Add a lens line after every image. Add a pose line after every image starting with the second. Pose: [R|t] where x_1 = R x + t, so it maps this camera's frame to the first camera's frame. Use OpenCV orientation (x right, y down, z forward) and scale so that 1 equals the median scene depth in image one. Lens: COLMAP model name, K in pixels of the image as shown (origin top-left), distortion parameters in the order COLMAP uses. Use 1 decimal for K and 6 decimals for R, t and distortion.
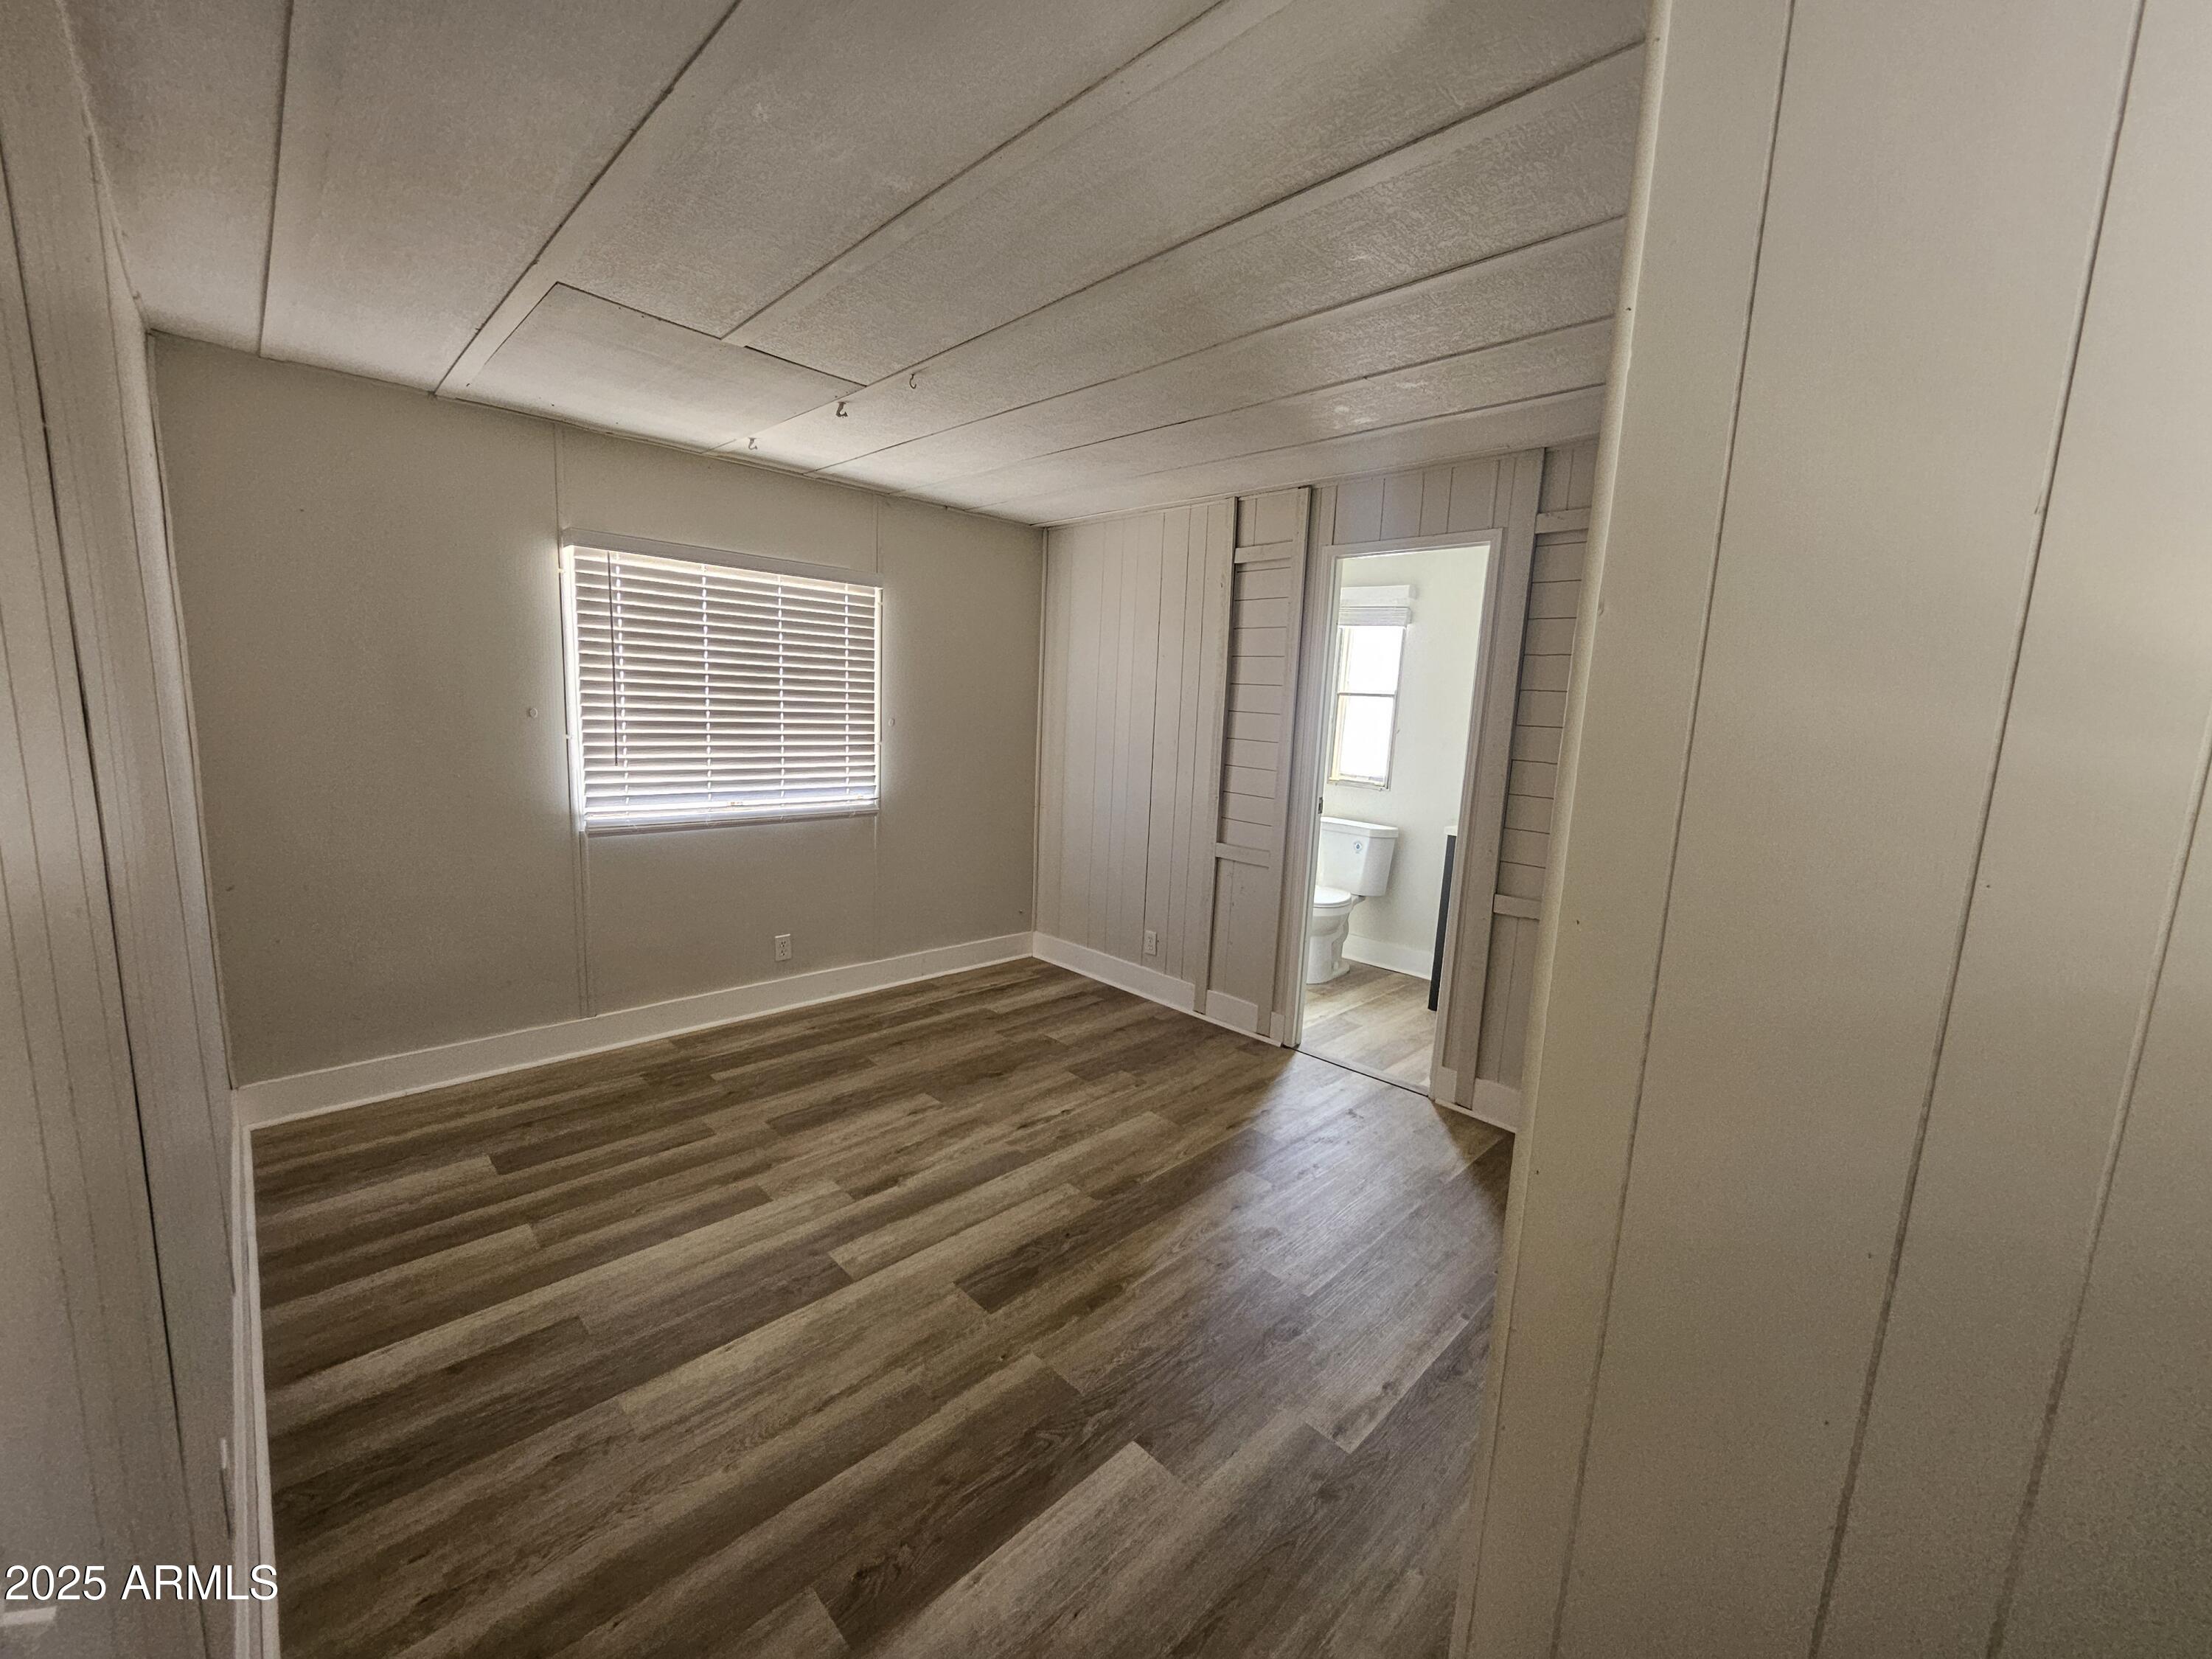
lens RADIAL K [[870.9, 0, 1093.4], [0, 870.9, 824.3], [0, 0, 1]] dist [-0.009364, 0.001161]
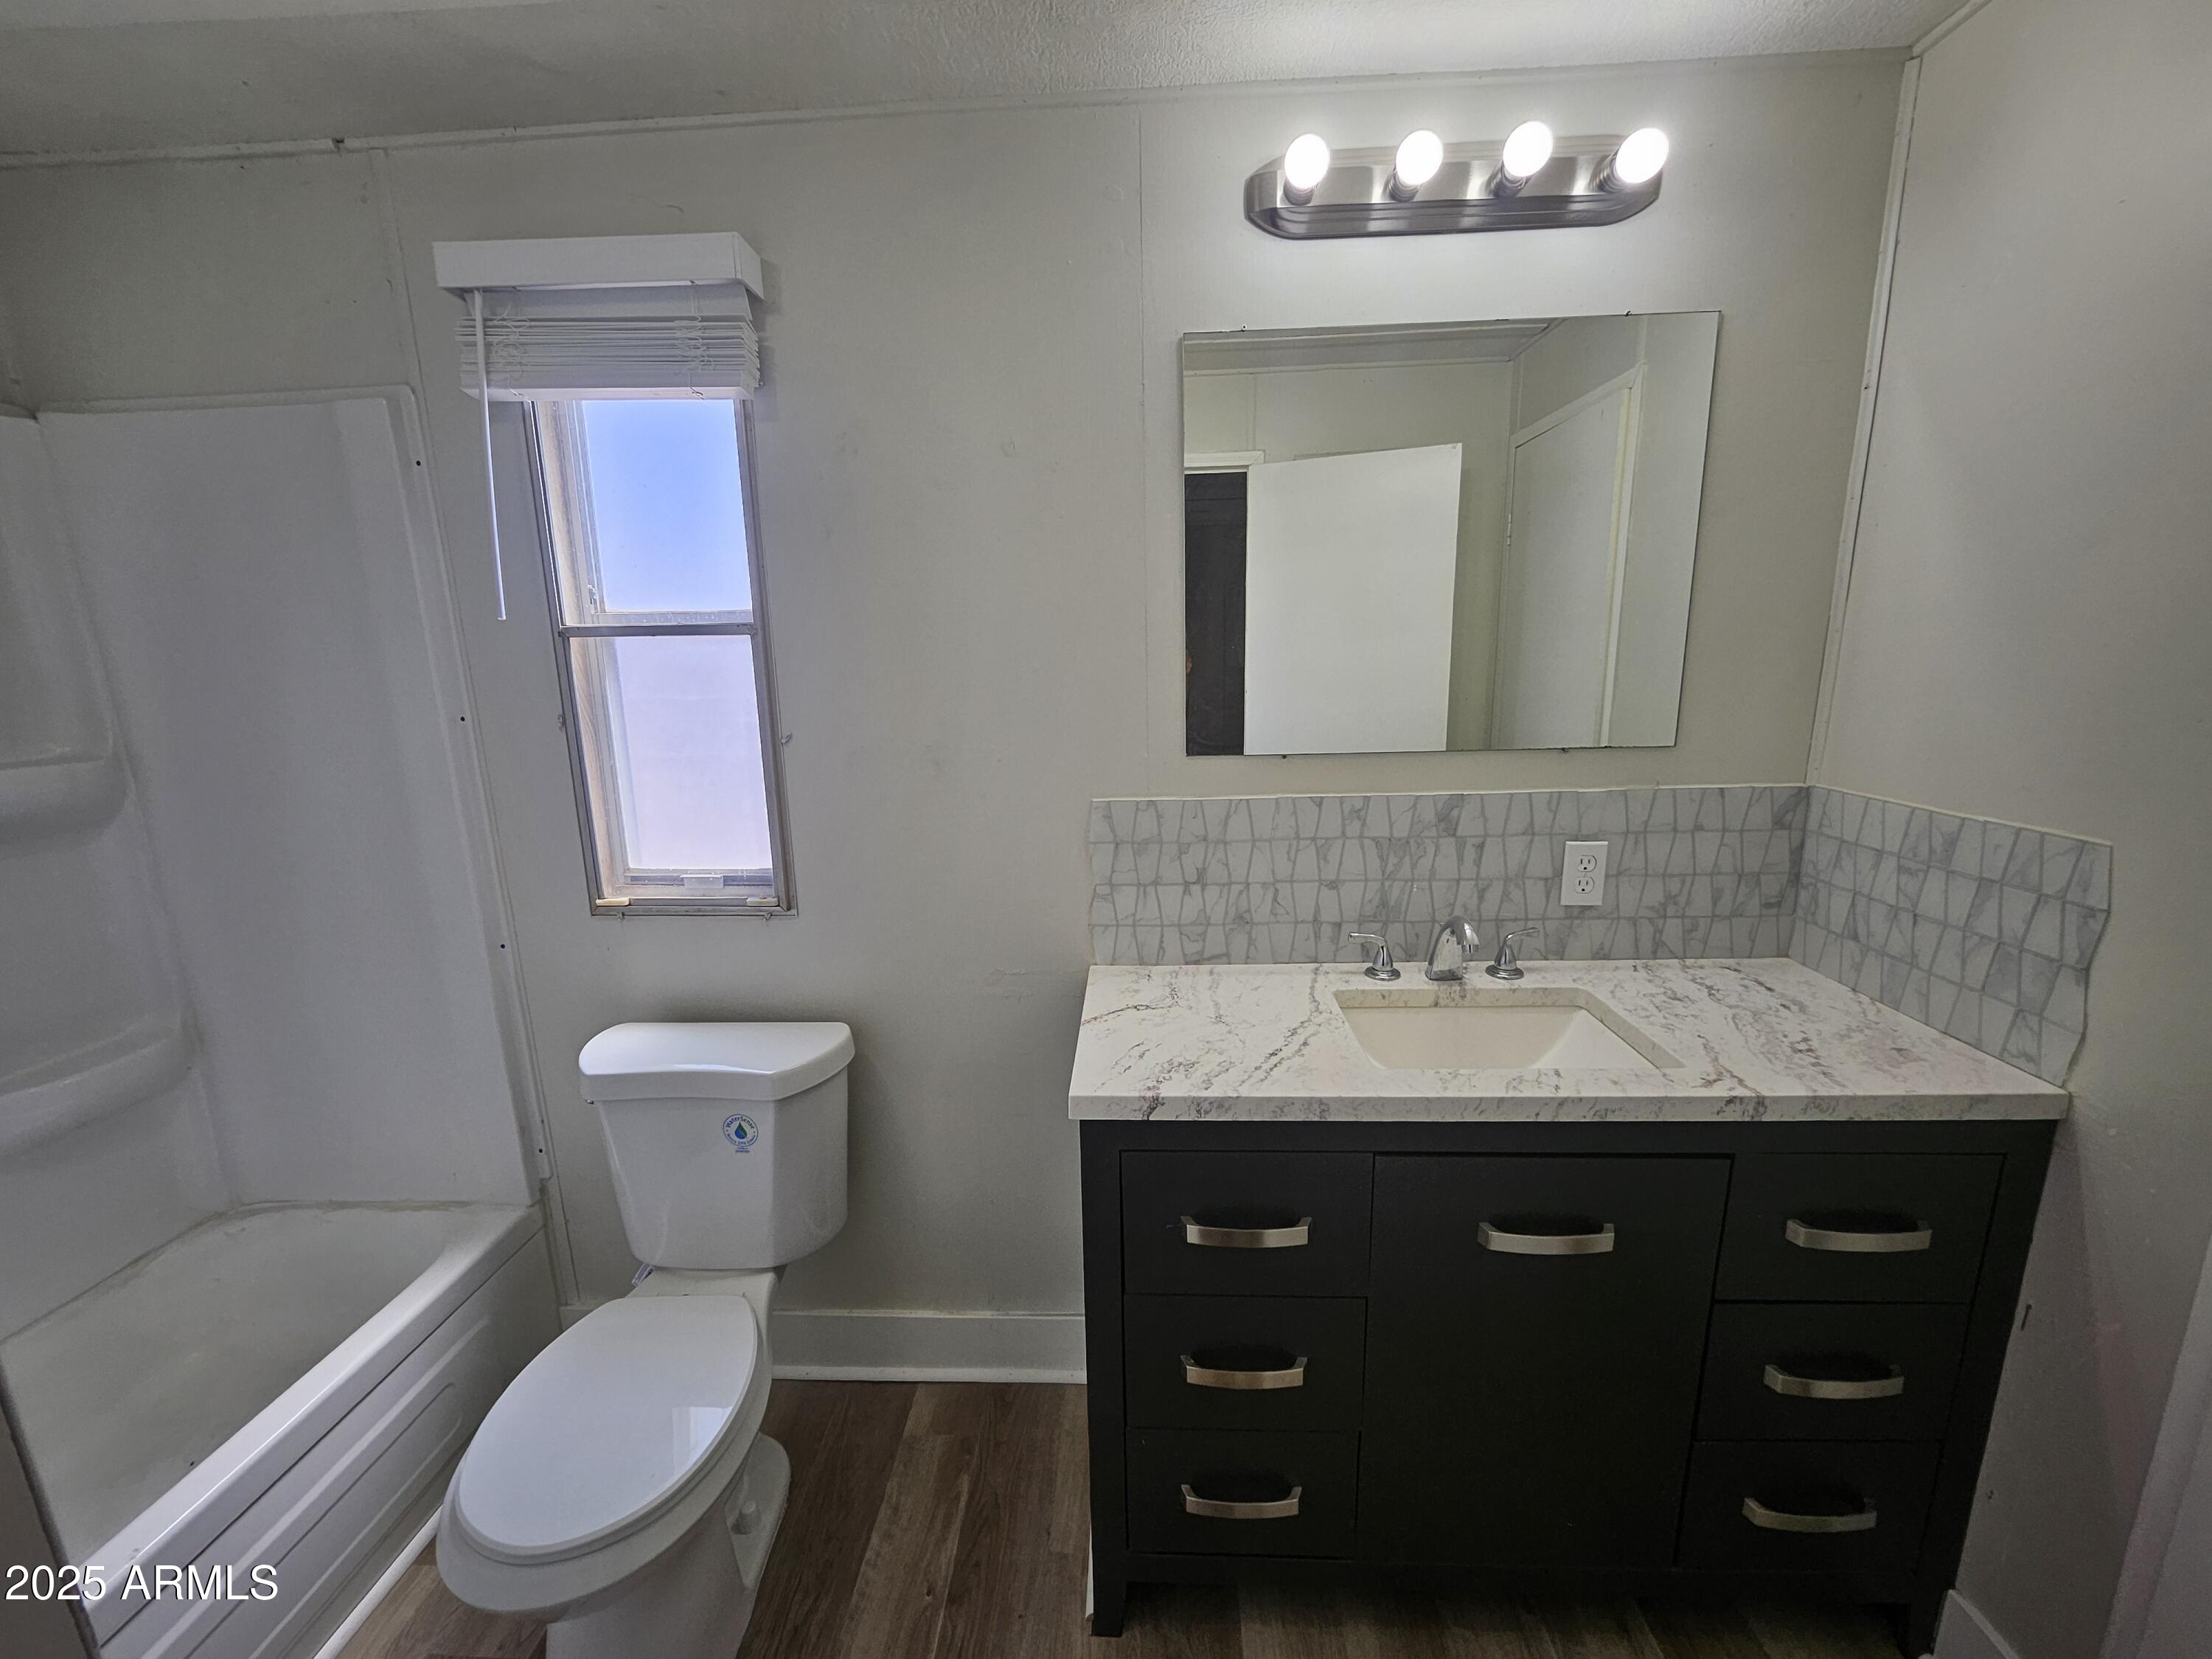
lens RADIAL K [[870.9, 0, 1111.0], [0, 870.9, 840.3], [0, 0, 1]] dist [-0.009364, 0.001161]
pose [[0.718553, -0.196045, 0.667269, 0.125013], [0.156543, 0.980418, 0.119475, -0.052675], [-0.677626, 0.018608, 0.735172, 0.400064]]
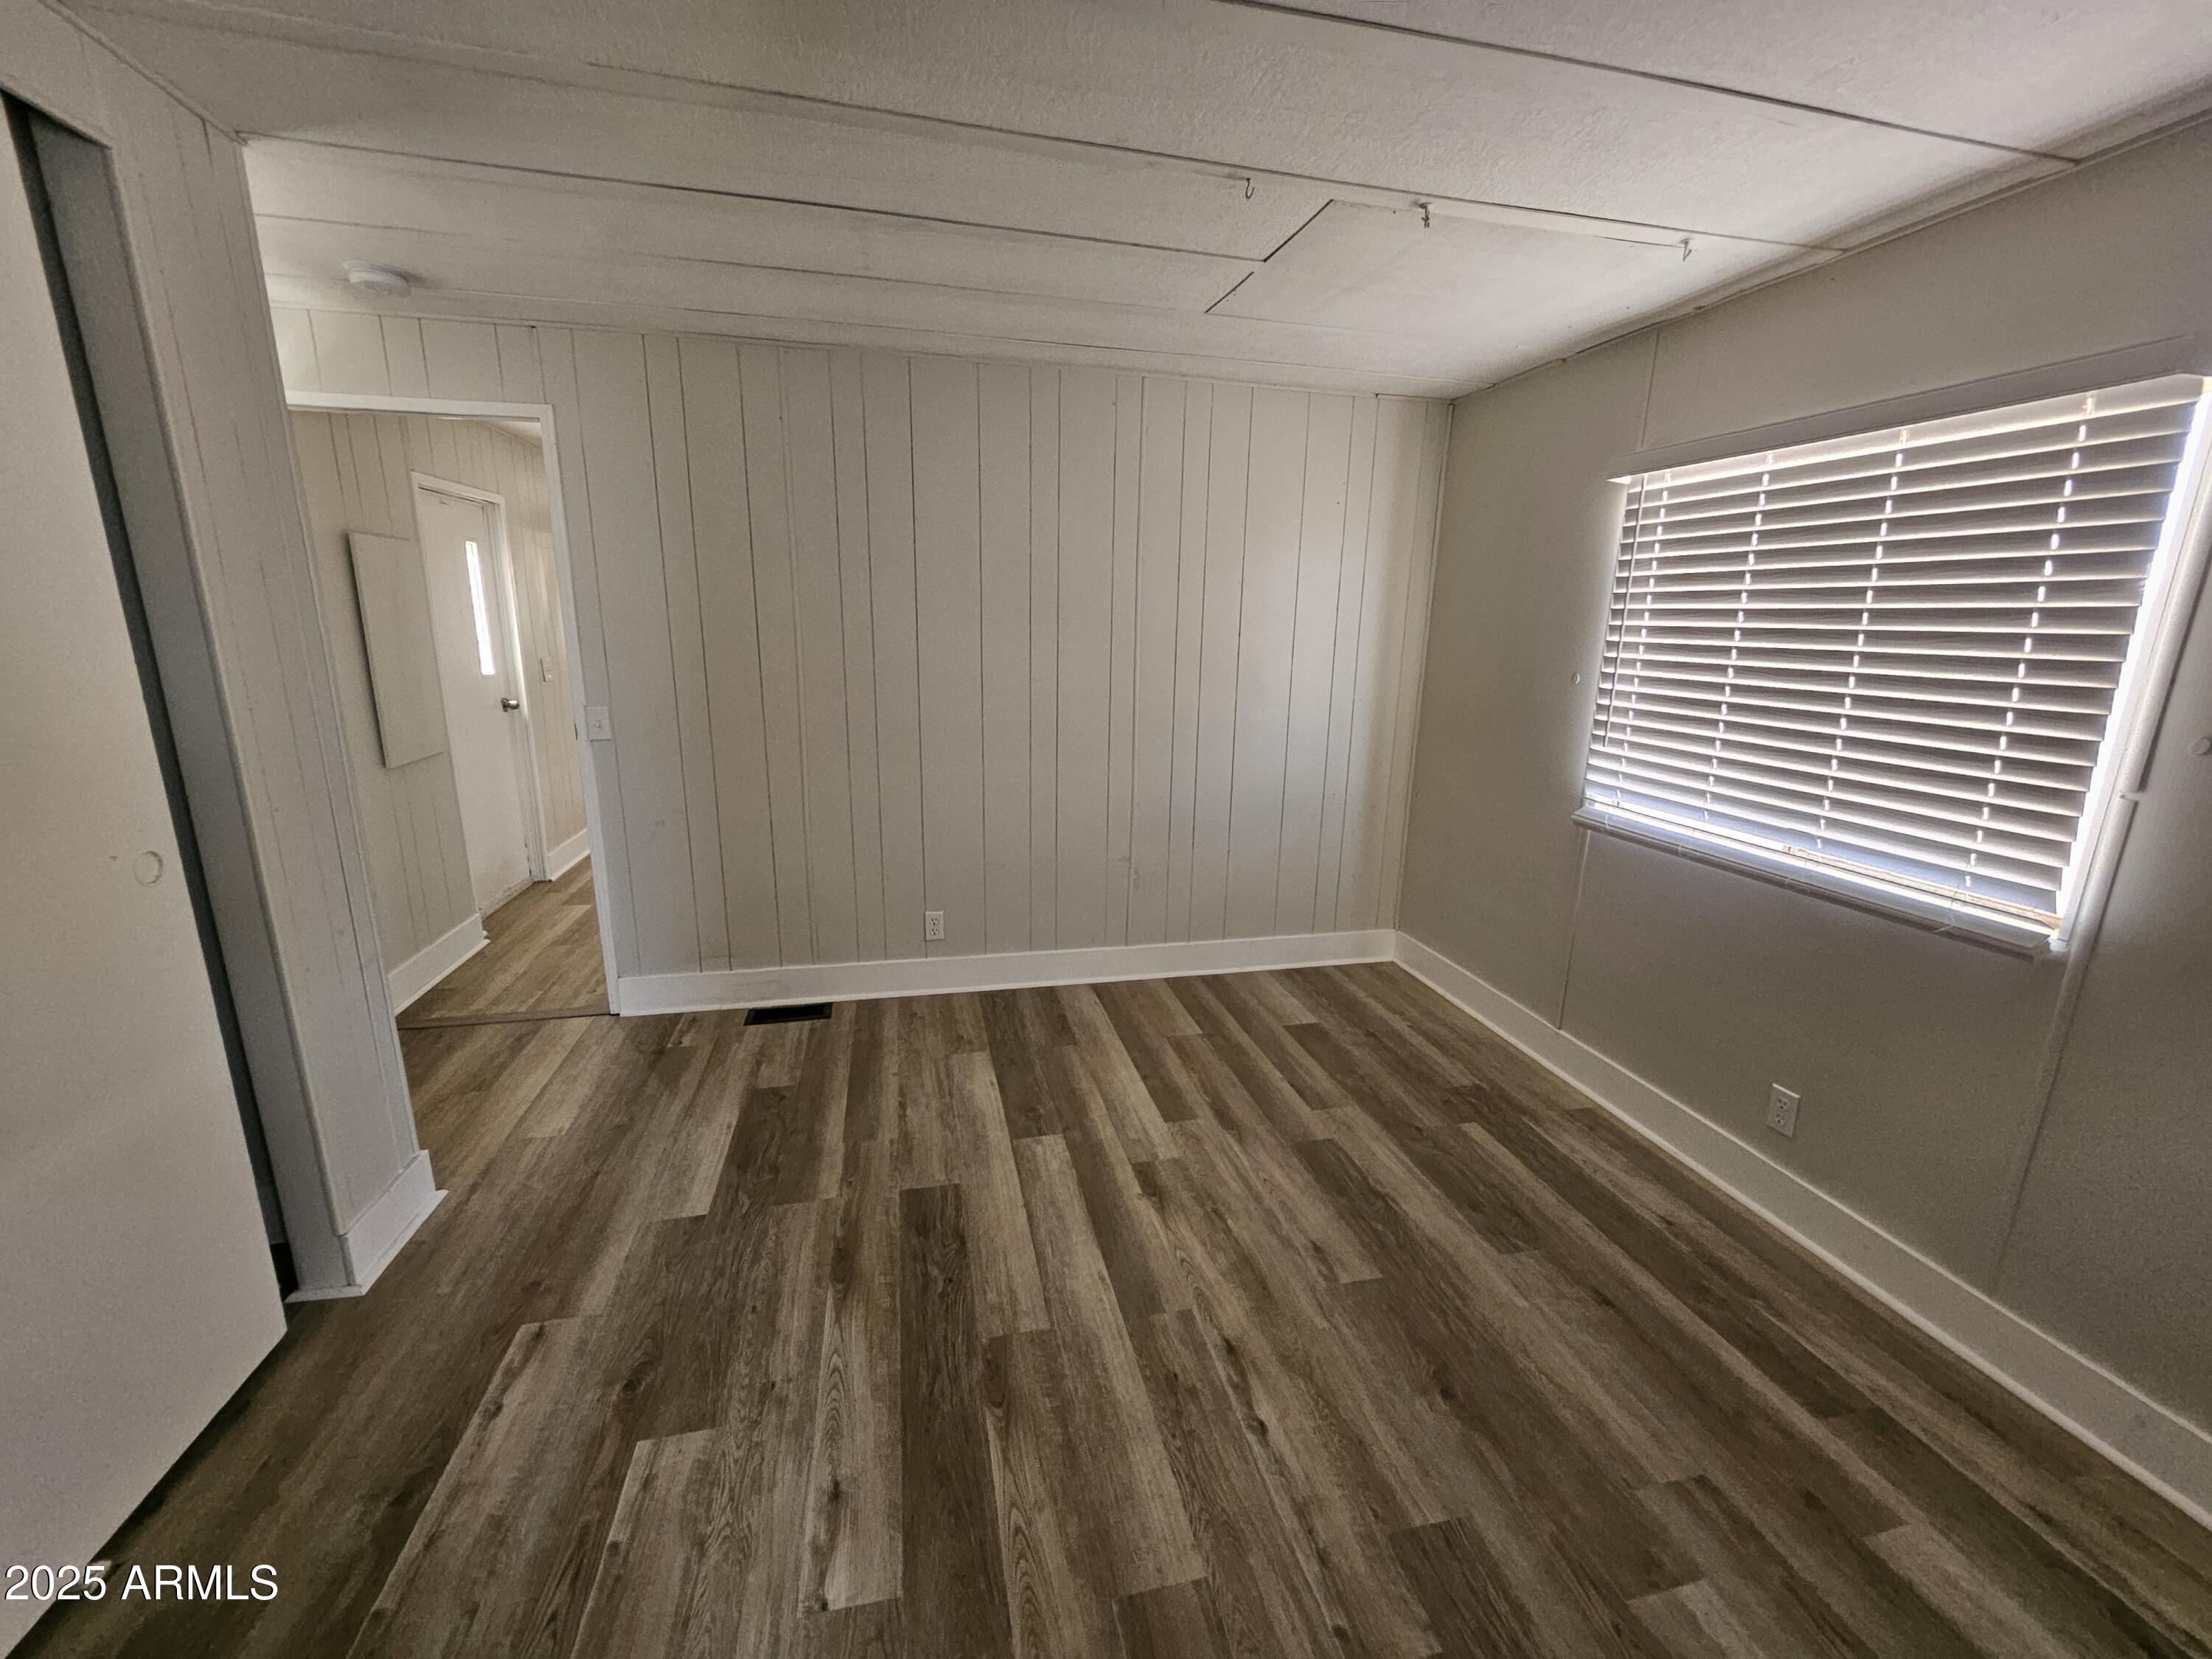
lens RADIAL K [[870.9, 0, 1107.4], [0, 870.9, 830.5], [0, 0, 1]] dist [-0.009364, 0.001161]
pose [[-0.509859, 0.146868, -0.847628, 0.479499], [-0.167228, 0.949601, 0.265127, -0.162263], [0.843848, 0.276925, -0.459602, 1.246860]]
